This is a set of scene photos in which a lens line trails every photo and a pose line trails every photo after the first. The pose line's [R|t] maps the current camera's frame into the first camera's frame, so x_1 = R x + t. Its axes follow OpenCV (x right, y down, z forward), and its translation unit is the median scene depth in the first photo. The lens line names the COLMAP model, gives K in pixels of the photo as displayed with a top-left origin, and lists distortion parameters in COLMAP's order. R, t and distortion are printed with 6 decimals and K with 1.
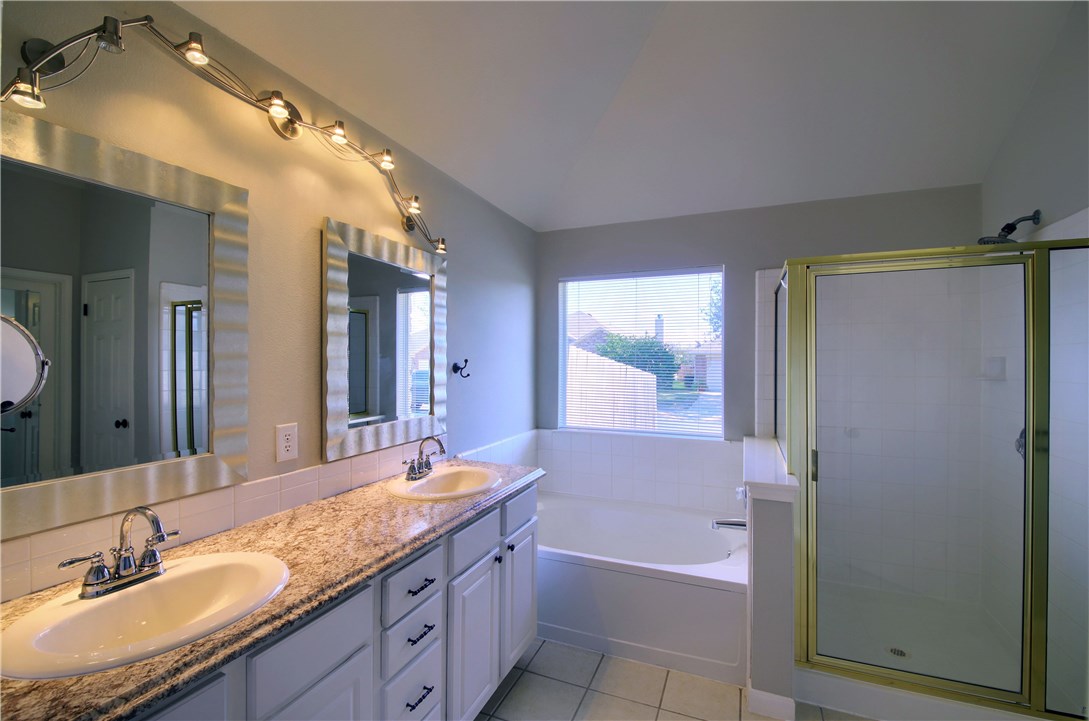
lens RADIAL K [[468.8, 0, 544.7], [0, 468.8, 363.9], [0, 0, 1]] dist [0.014655, 0.000058]
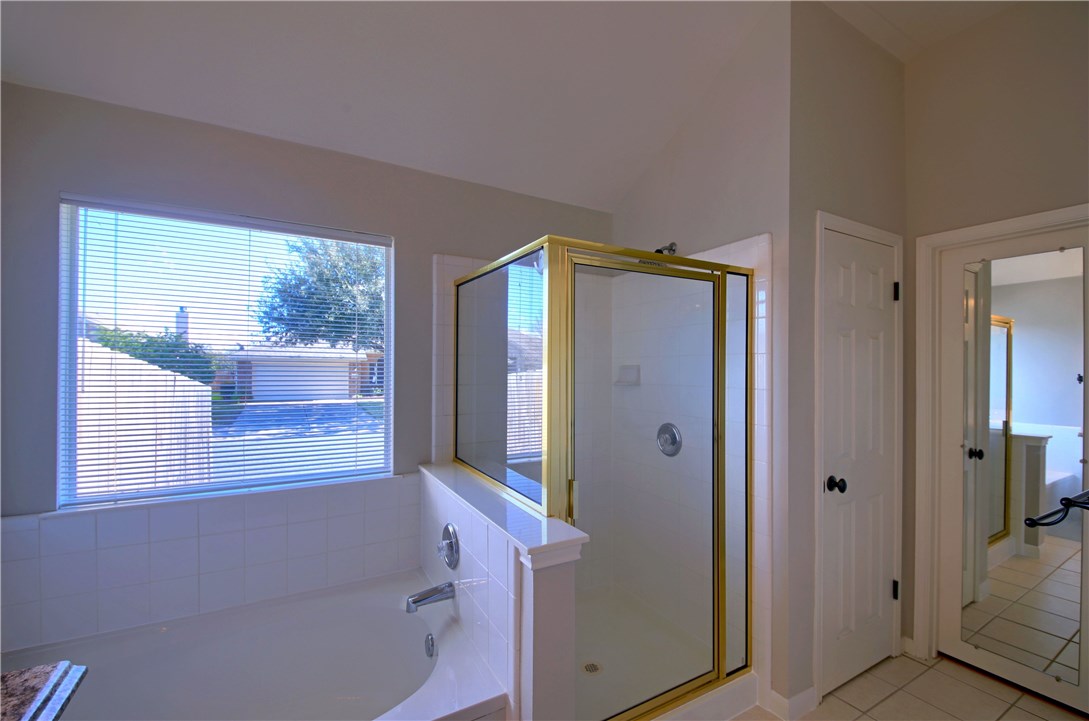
lens RADIAL K [[468.8, 0, 544.7], [0, 468.8, 363.9], [0, 0, 1]] dist [0.014655, 0.000058]
pose [[0.615101, 0.012110, 0.788355, -0.051958], [-0.001419, 0.999897, -0.014252, -0.001659], [-0.788447, 0.007648, 0.615055, 0.333169]]
